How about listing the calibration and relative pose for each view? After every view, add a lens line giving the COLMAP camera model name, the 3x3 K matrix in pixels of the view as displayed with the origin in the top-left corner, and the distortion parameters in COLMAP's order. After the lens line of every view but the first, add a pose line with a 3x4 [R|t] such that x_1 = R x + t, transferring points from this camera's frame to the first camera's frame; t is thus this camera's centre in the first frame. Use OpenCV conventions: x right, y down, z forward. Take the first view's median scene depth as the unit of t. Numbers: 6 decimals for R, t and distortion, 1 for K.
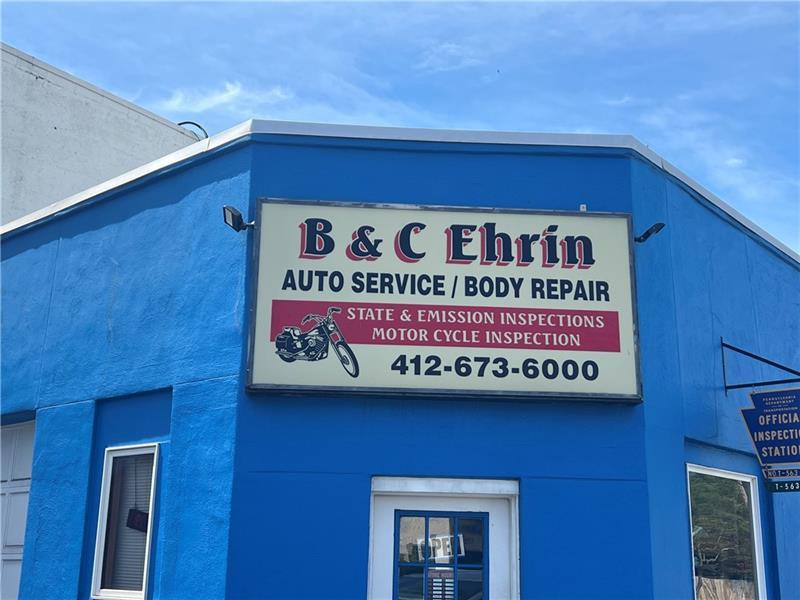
lens RADIAL K [[952.8, 0, 400.0], [0, 952.8, 300.0], [0, 0, 1]] dist [0.189478, -0.571761]
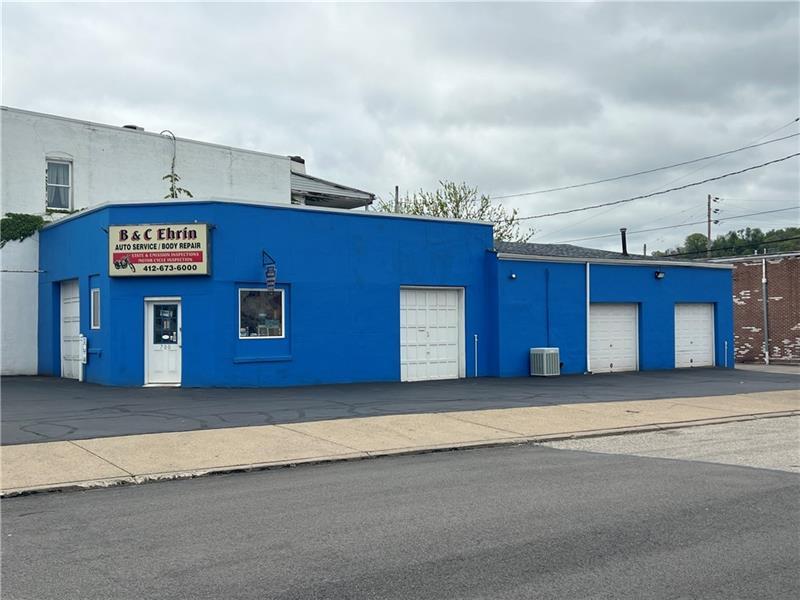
lens RADIAL K [[855.2, 0, 397.3], [0, 855.2, 301.6], [0, 0, 1]] dist [0.155468, -0.337304]
pose [[0.975435, -0.031566, -0.218015, 1.688746], [0.081634, 0.971013, 0.224655, -0.486718], [0.204604, -0.236933, 0.949737, -2.061563]]
